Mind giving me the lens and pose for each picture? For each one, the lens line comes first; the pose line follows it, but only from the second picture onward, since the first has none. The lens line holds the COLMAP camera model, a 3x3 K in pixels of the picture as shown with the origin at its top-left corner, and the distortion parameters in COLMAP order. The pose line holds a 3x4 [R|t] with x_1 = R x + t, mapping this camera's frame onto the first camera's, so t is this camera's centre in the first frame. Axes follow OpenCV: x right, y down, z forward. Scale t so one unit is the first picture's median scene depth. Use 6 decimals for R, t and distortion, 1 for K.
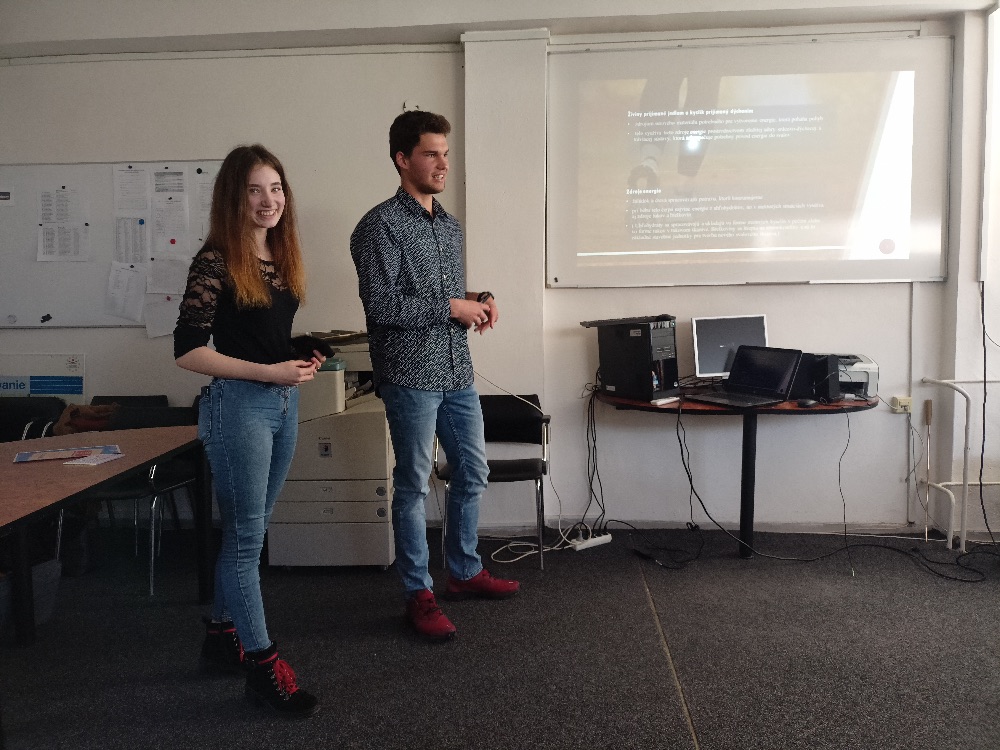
lens RADIAL K [[738.6, 0, 505.8], [0, 738.6, 373.0], [0, 0, 1]] dist [0.075884, -0.091282]
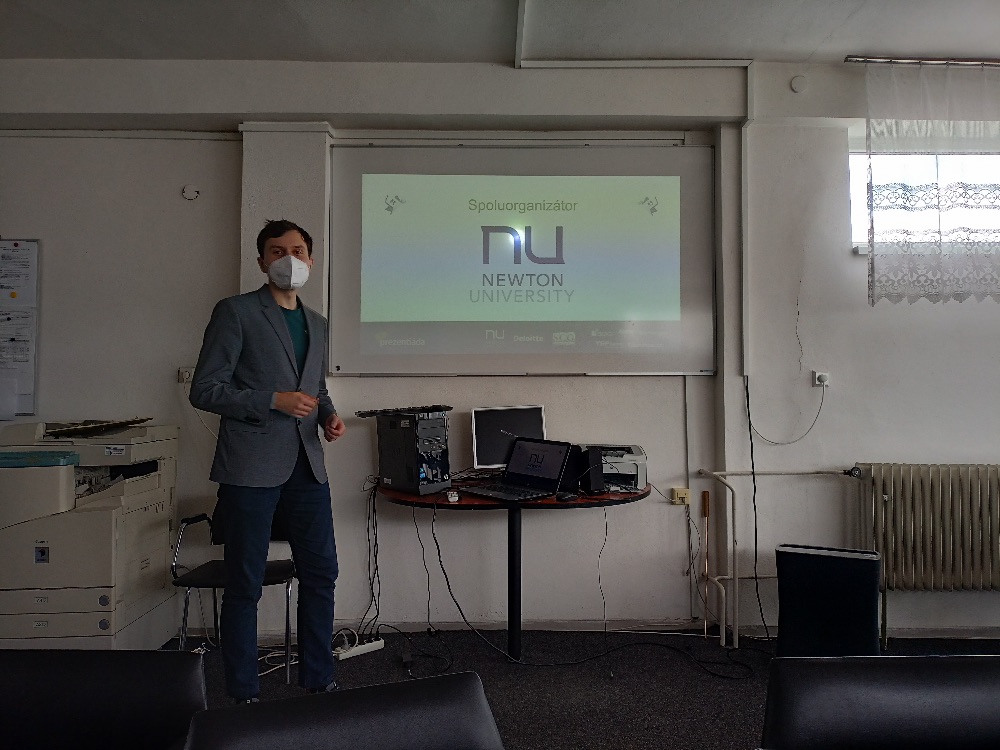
lens RADIAL K [[738.6, 0, 505.8], [0, 738.6, 373.0], [0, 0, 1]] dist [0.075884, -0.091282]
pose [[0.995382, 0.009361, 0.095531, 0.206124], [0.001249, 0.993886, -0.110401, -0.012799], [-0.095980, 0.110010, 0.989285, 0.017316]]
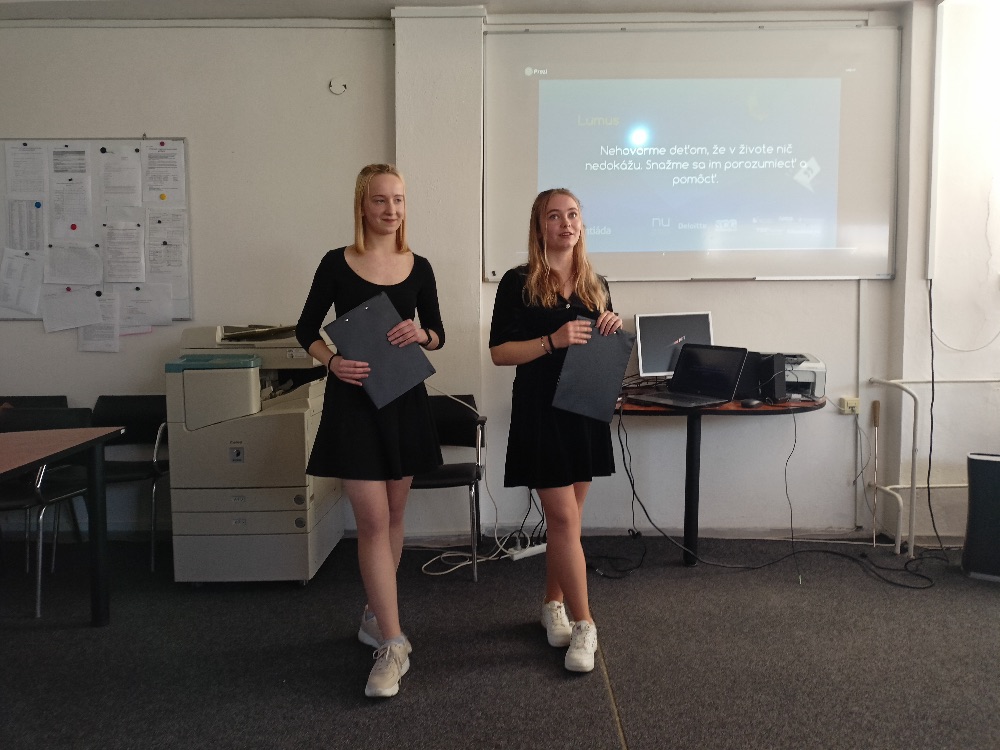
lens RADIAL K [[750.1, 0, 501.5], [0, 750.1, 374.2], [0, 0, 1]] dist [0.112014, -0.154374]
pose [[0.998235, 0.001970, 0.059348, 0.022124], [-0.001721, 0.999990, -0.004247, 0.007109], [-0.059356, 0.004137, 0.998228, 0.043628]]
